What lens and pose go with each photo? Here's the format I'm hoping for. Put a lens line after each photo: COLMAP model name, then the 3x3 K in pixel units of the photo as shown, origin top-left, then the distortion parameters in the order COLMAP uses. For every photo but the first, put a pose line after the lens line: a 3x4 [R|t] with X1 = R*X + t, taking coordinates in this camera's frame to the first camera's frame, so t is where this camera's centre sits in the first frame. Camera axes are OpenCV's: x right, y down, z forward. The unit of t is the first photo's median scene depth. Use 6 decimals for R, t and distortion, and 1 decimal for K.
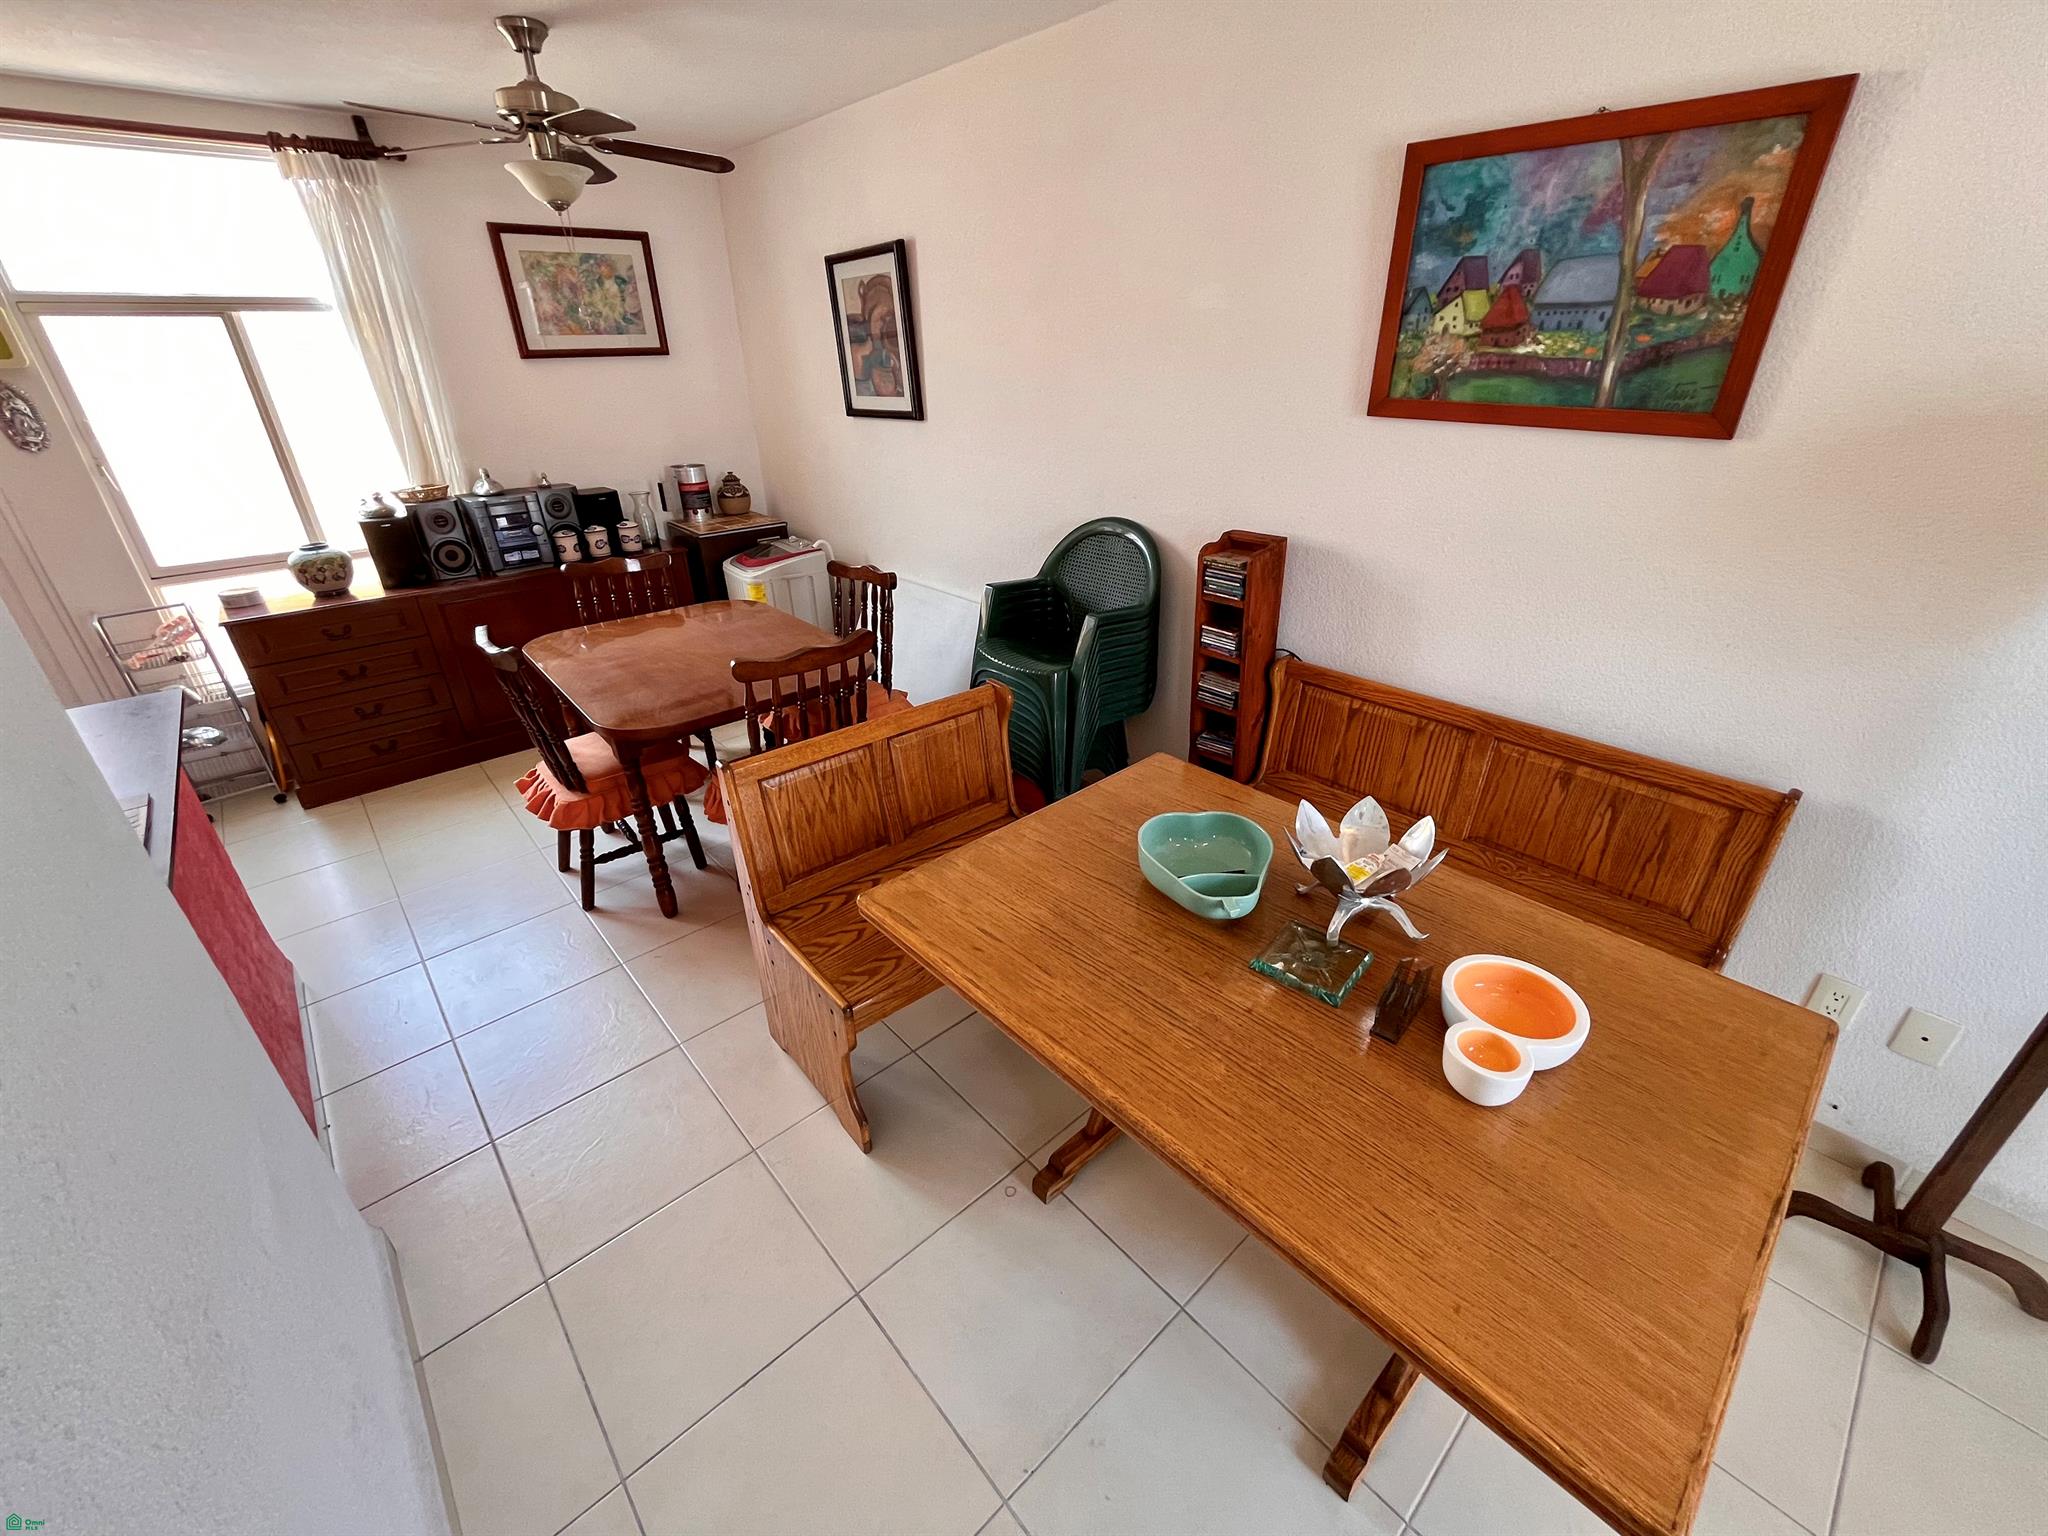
lens RADIAL K [[834.2, 0, 1035.8], [0, 834.2, 763.8], [0, 0, 1]] dist [-0.002128, -0.000608]
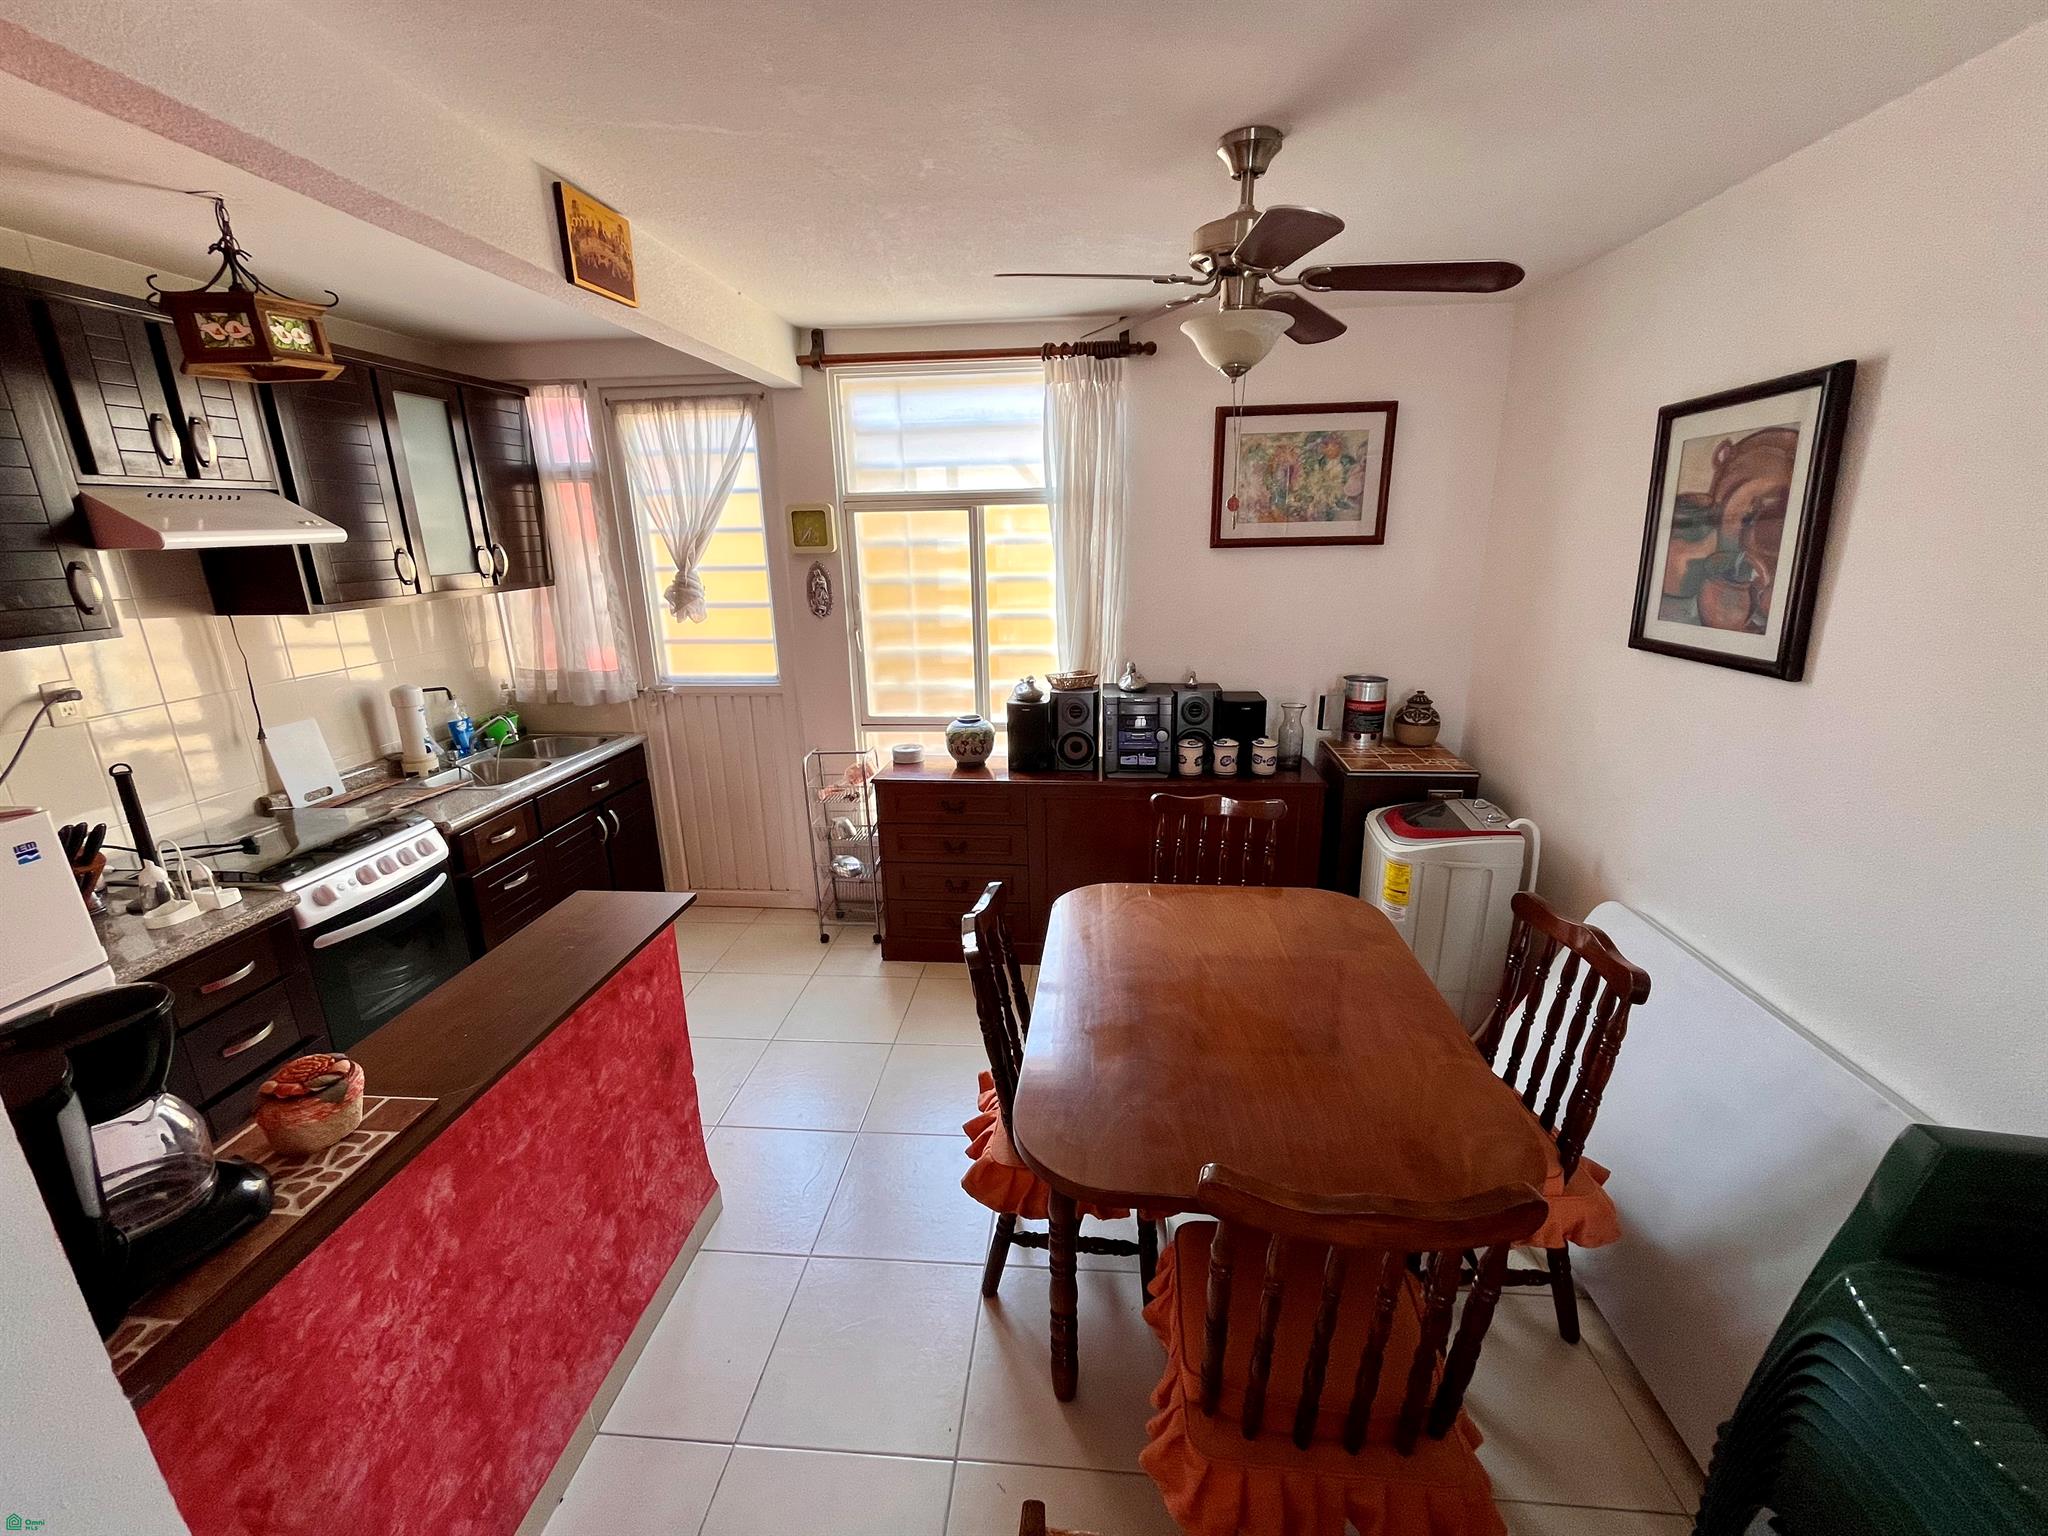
lens RADIAL K [[834.2, 0, 1029.9], [0, 834.2, 758.7], [0, 0, 1]] dist [-0.002128, -0.000608]
pose [[0.679743, 0.200887, -0.705404, -0.084413], [-0.321946, 0.945876, -0.040864, -0.188215], [0.659015, 0.254879, 0.707627, 0.324156]]
